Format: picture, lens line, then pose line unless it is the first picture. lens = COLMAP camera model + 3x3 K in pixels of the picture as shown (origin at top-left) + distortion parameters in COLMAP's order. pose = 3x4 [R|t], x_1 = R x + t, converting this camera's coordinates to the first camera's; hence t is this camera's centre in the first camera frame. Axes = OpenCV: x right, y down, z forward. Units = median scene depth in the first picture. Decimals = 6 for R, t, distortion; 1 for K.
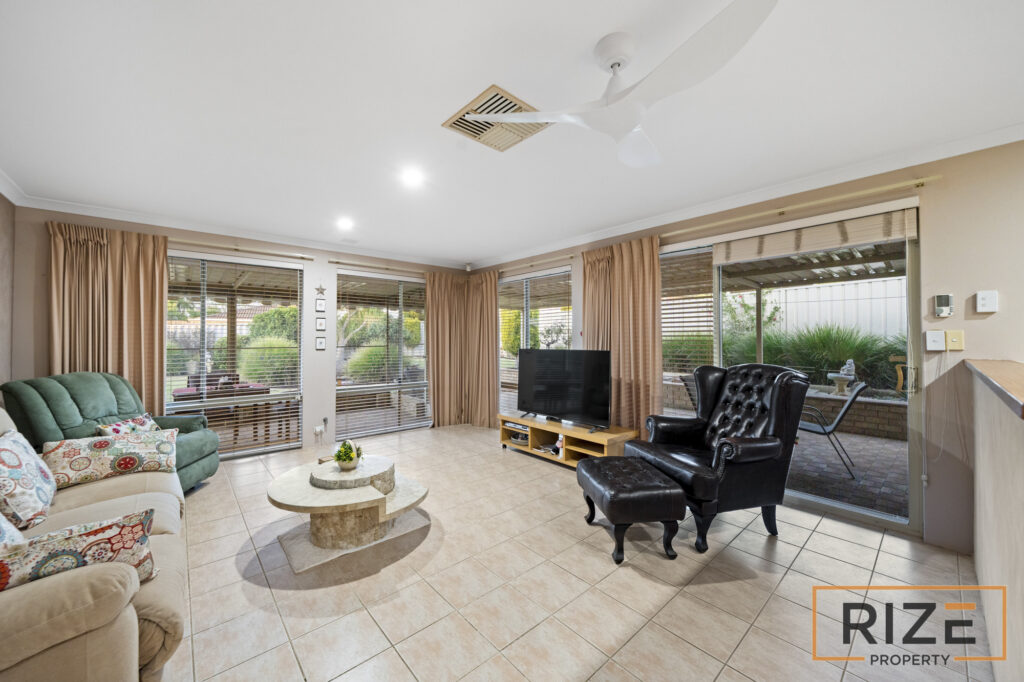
lens RADIAL K [[381.4, 0, 507.5], [0, 381.4, 336.0], [0, 0, 1]] dist [-0.000703, -0.000041]
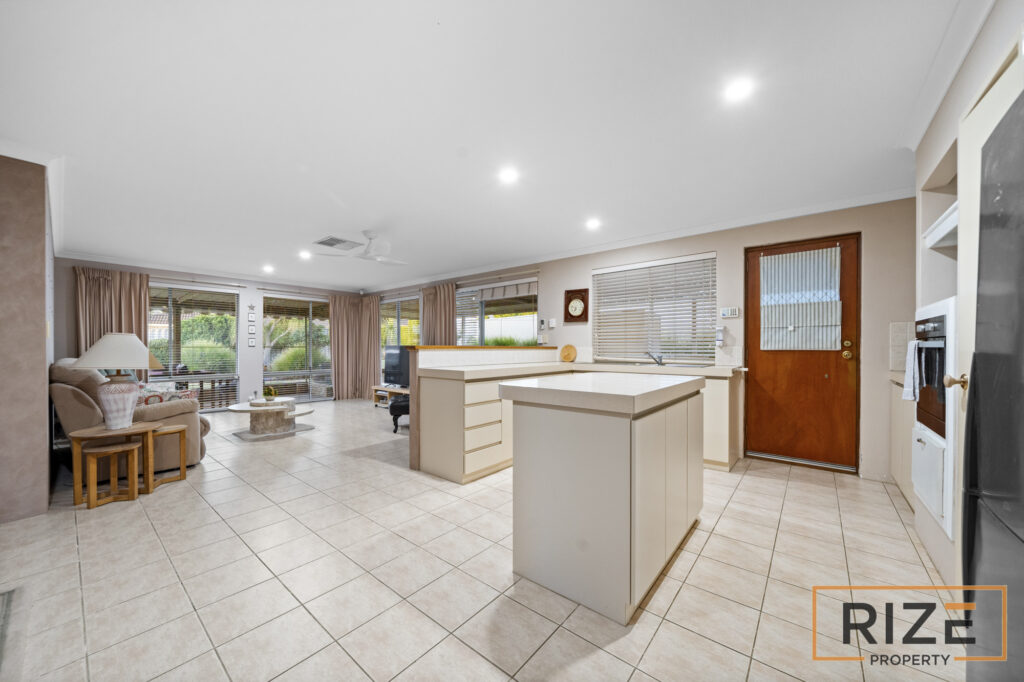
lens RADIAL K [[373.1, 0, 507.2], [0, 373.1, 349.8], [0, 0, 1]] dist [0.001935, 0.000106]
pose [[0.987437, 0.001998, 0.157999, 0.362365], [-0.004386, 0.999881, 0.014766, 0.029739], [-0.157950, -0.015273, 0.987329, -0.816663]]
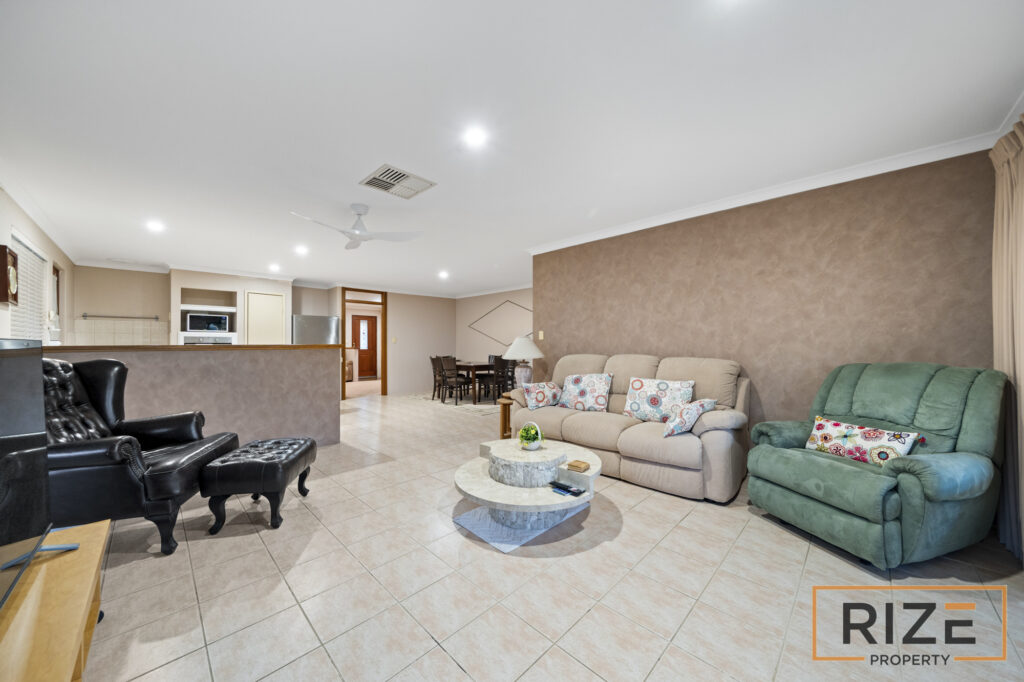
lens RADIAL K [[358.6, 0, 510.7], [0, 358.6, 342.6], [0, 0, 1]] dist [-0.001015, -0.000047]
pose [[-0.997430, 0.007469, -0.071256, -0.201697], [0.008552, 0.999852, -0.014906, 0.050757], [0.071134, -0.015477, -0.997347, 1.393683]]
